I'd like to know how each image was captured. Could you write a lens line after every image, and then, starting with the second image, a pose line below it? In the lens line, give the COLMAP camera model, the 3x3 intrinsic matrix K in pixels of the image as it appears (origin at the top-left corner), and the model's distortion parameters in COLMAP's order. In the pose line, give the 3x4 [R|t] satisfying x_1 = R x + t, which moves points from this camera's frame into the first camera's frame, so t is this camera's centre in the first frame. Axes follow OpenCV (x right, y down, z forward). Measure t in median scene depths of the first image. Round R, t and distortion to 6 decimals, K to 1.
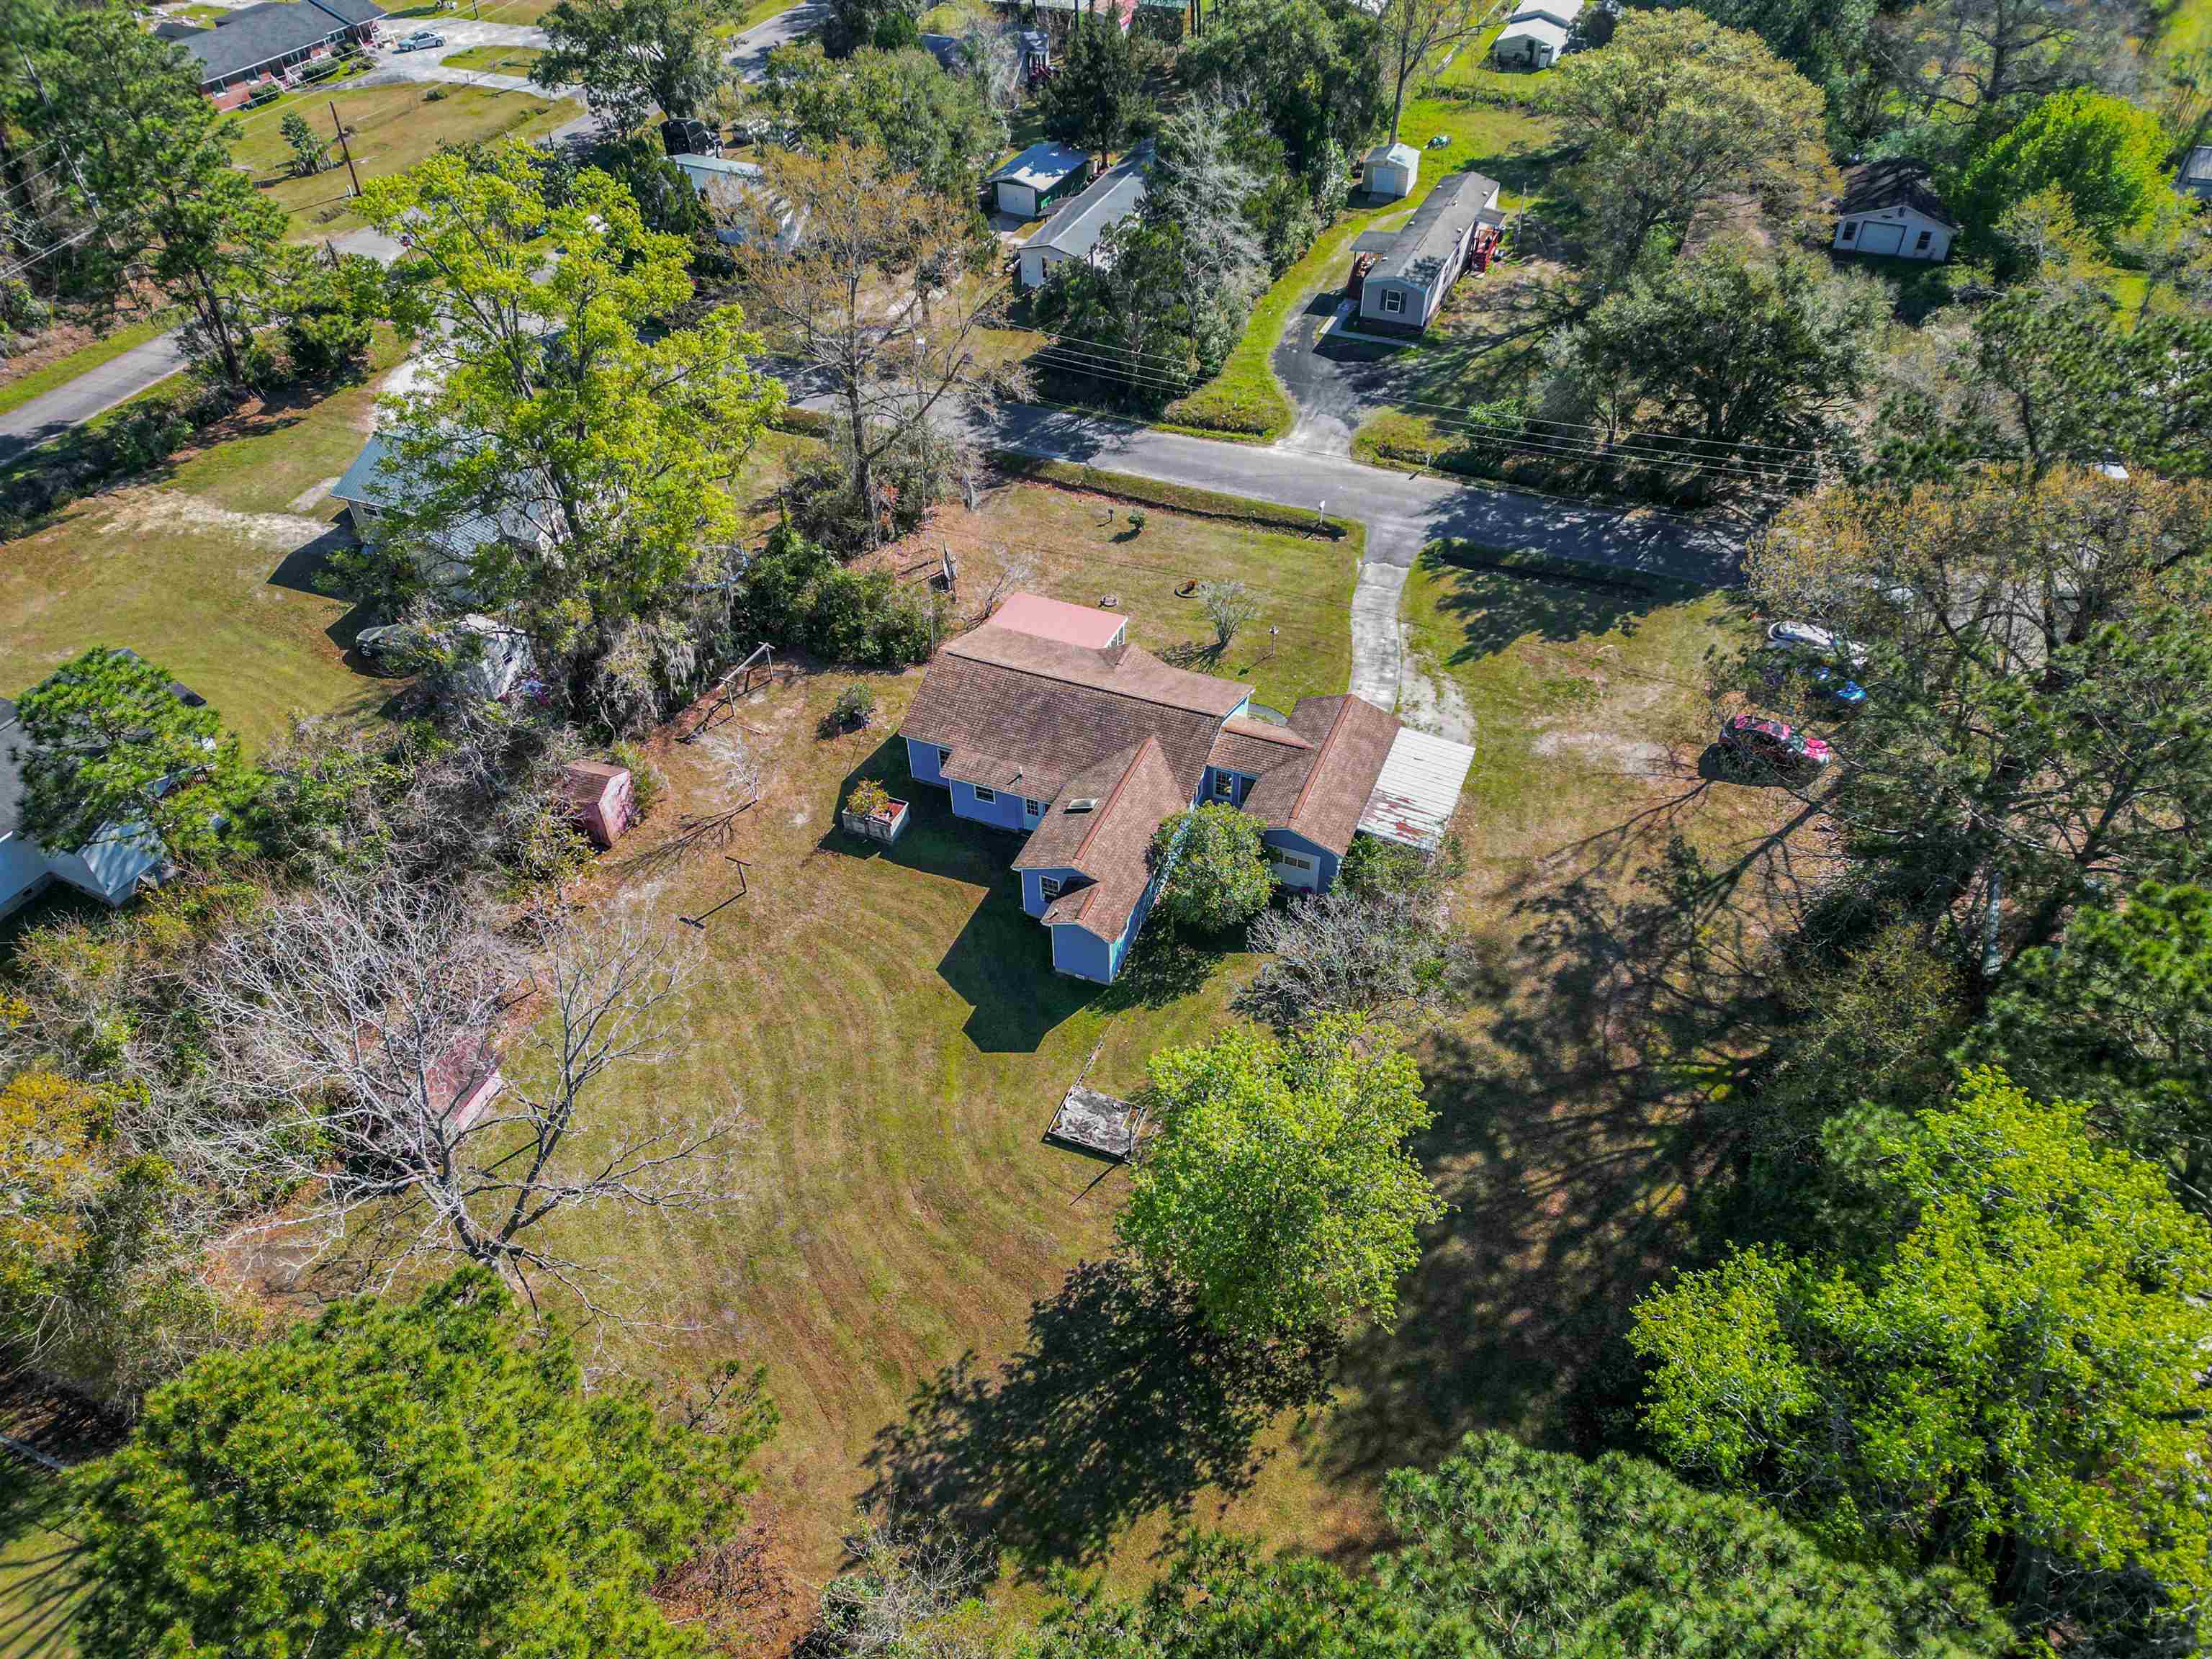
lens RADIAL K [[1525.9, 0, 1106.0], [0, 1525.9, 829.5], [0, 0, 1]] dist [0.077025, -0.080623]
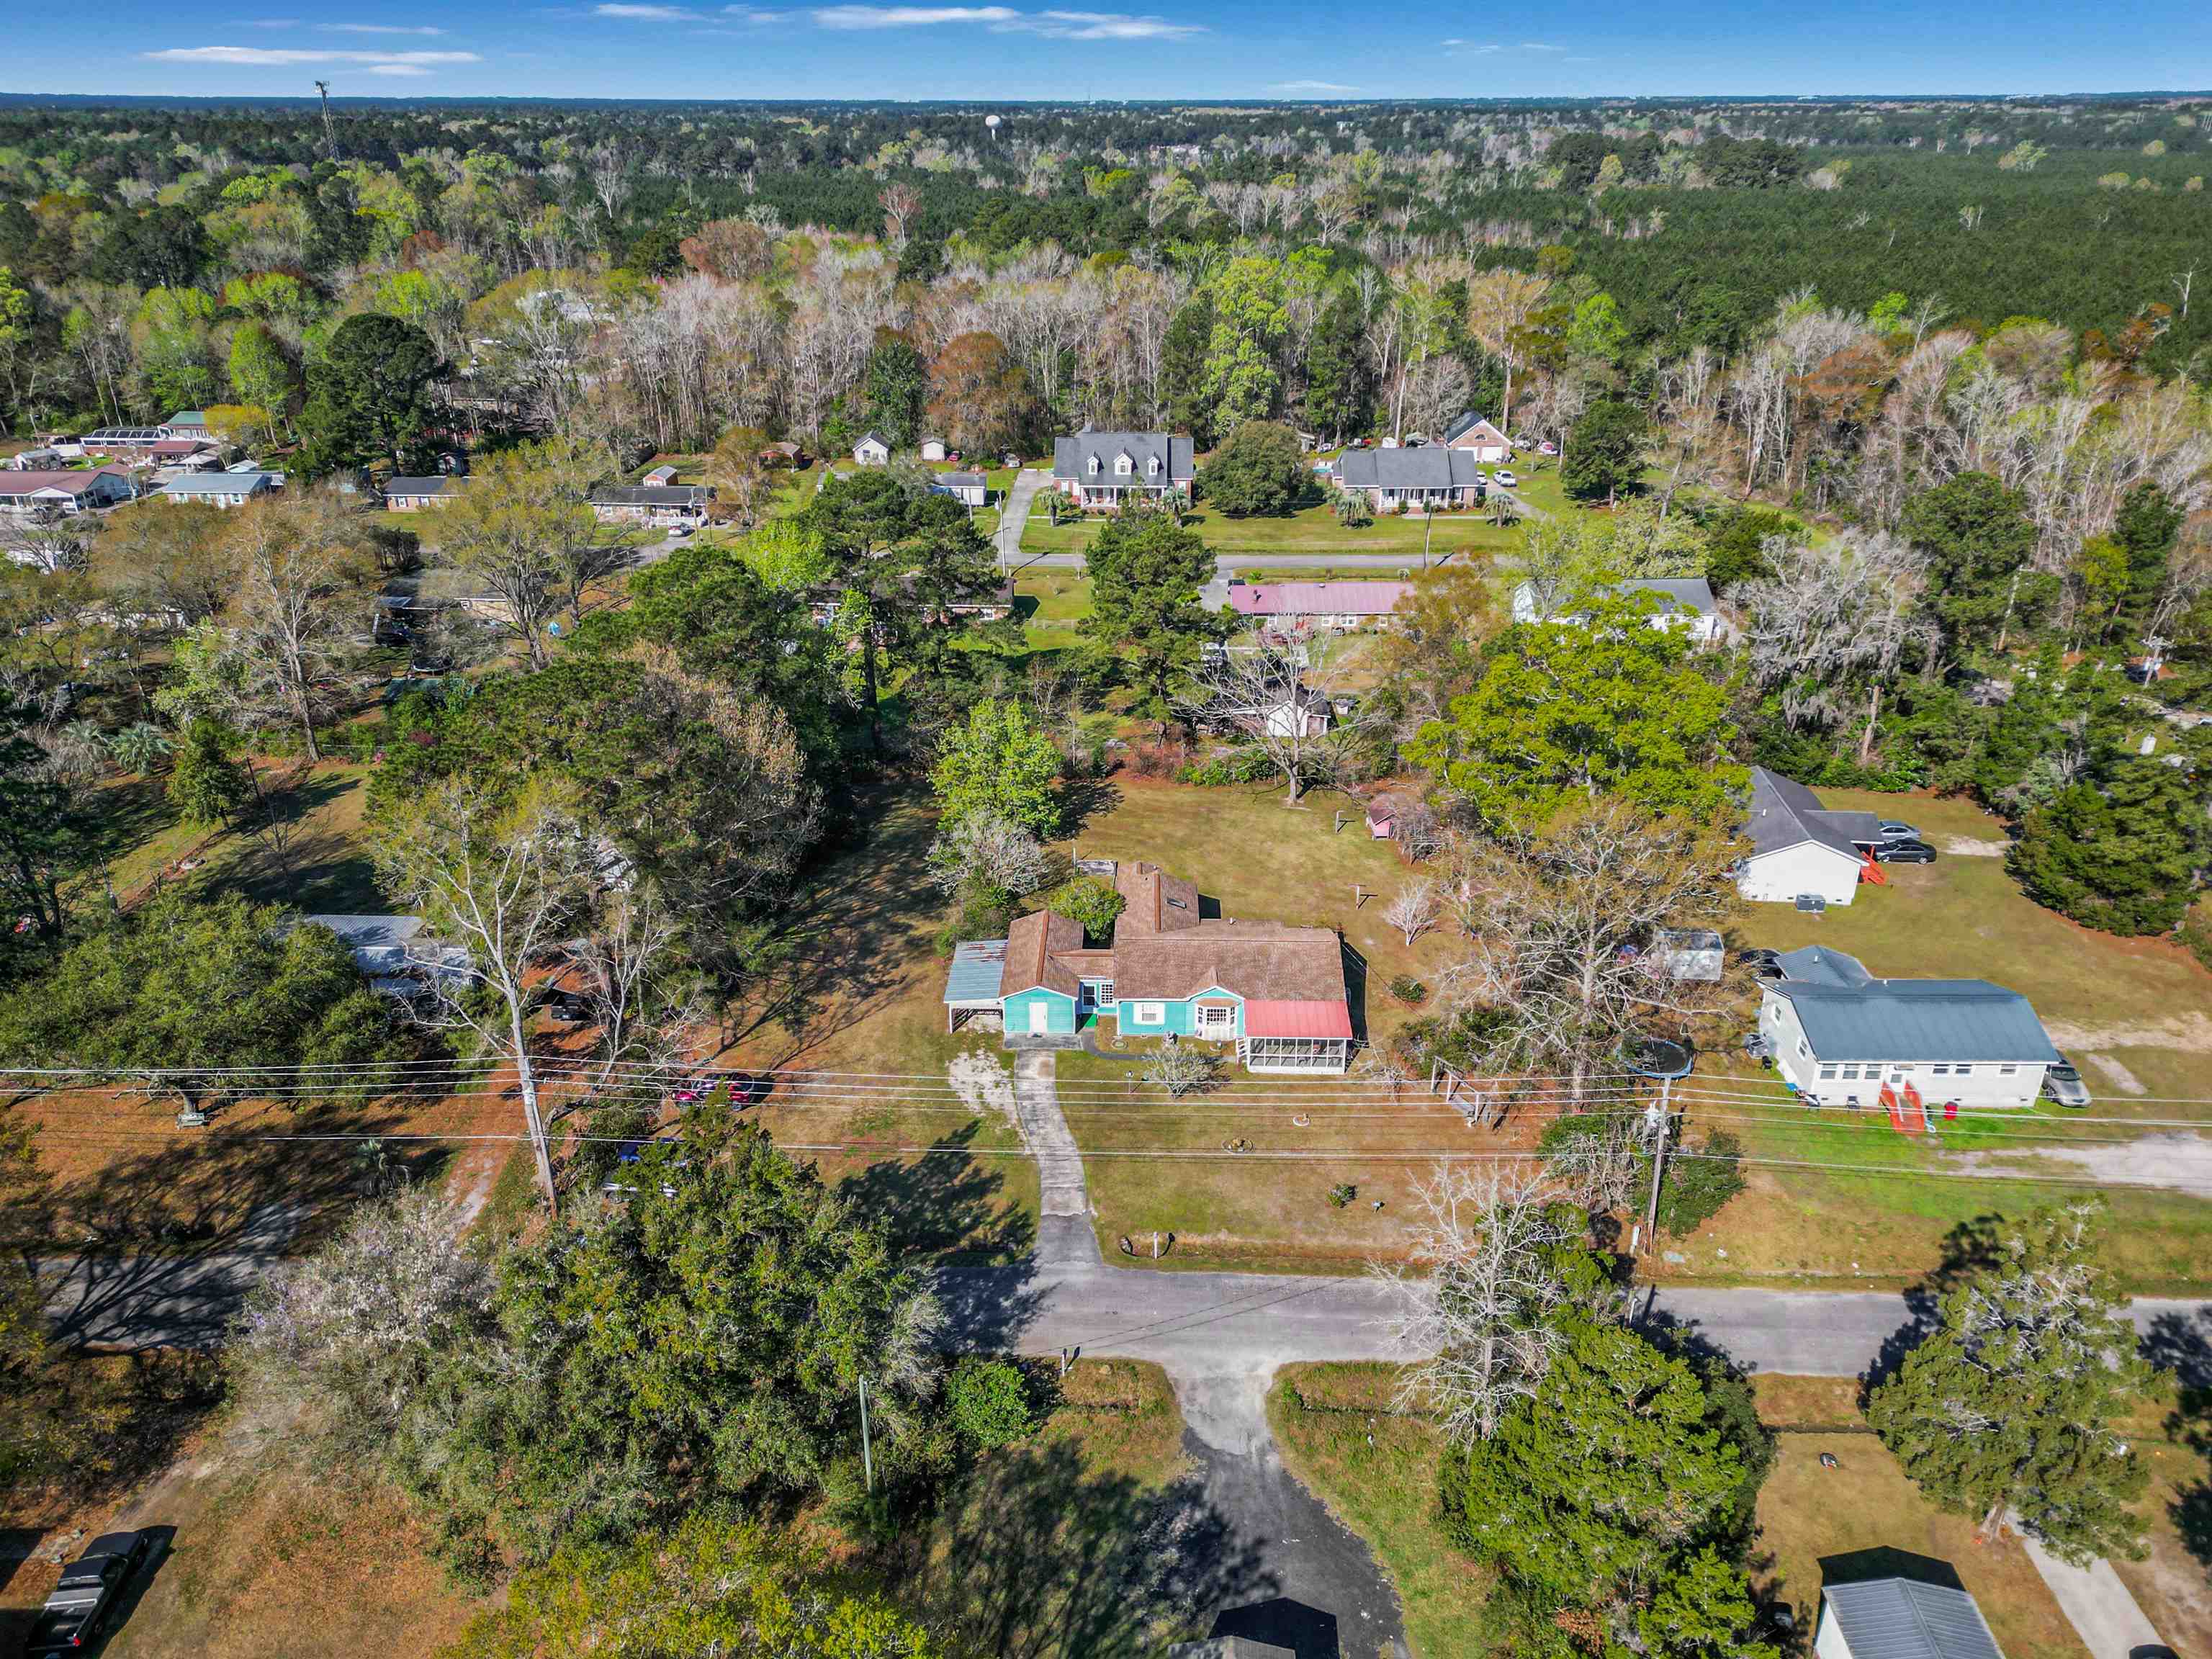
lens RADIAL K [[1515.4, 0, 1105.2], [0, 1515.4, 875.9], [0, 0, 1]] dist [0.043106, -0.001609]
pose [[-0.934092, 0.172787, -0.312438, 0.451406], [-0.228331, 0.383647, 0.894807, -1.184614], [0.274477, 0.907171, -0.318908, 1.214182]]
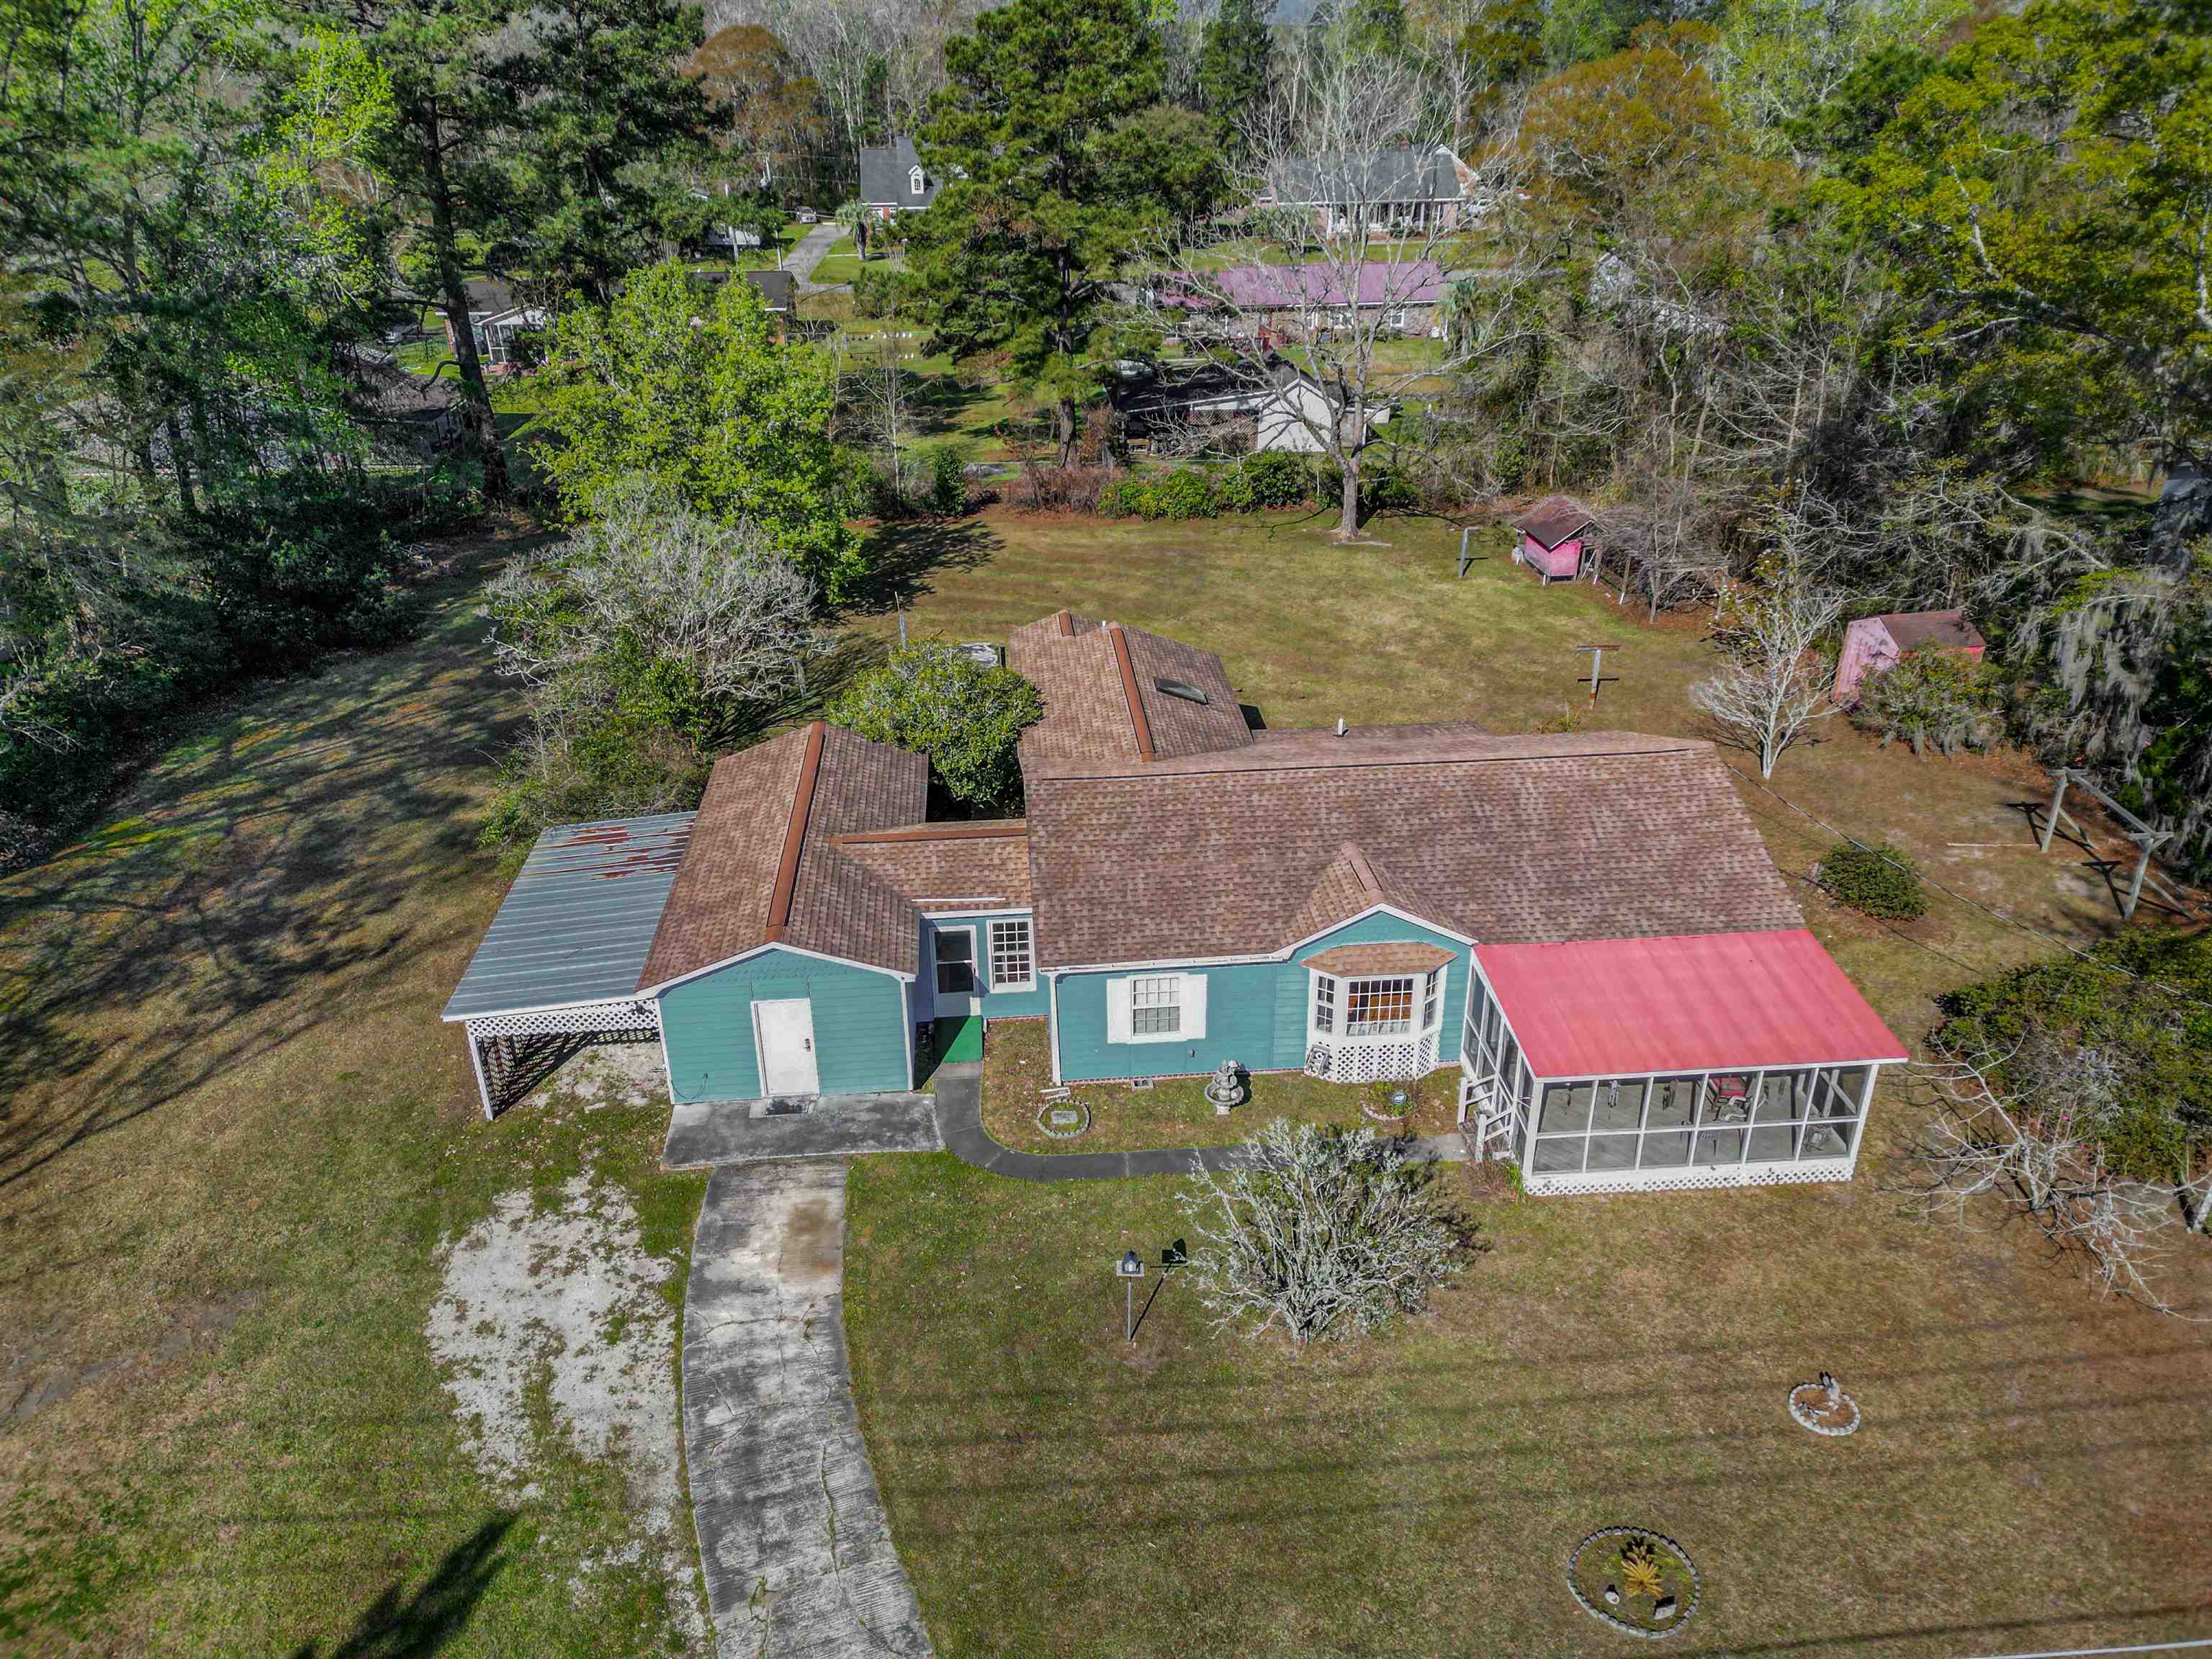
lens RADIAL K [[1525.9, 0, 1106.0], [0, 1525.9, 829.5], [0, 0, 1]] dist [0.077025, -0.080623]
pose [[-0.890792, 0.224435, -0.395119, 0.209679], [-0.289364, 0.390268, 0.874048, -0.413745], [0.350369, 0.892928, -0.282704, 1.001881]]
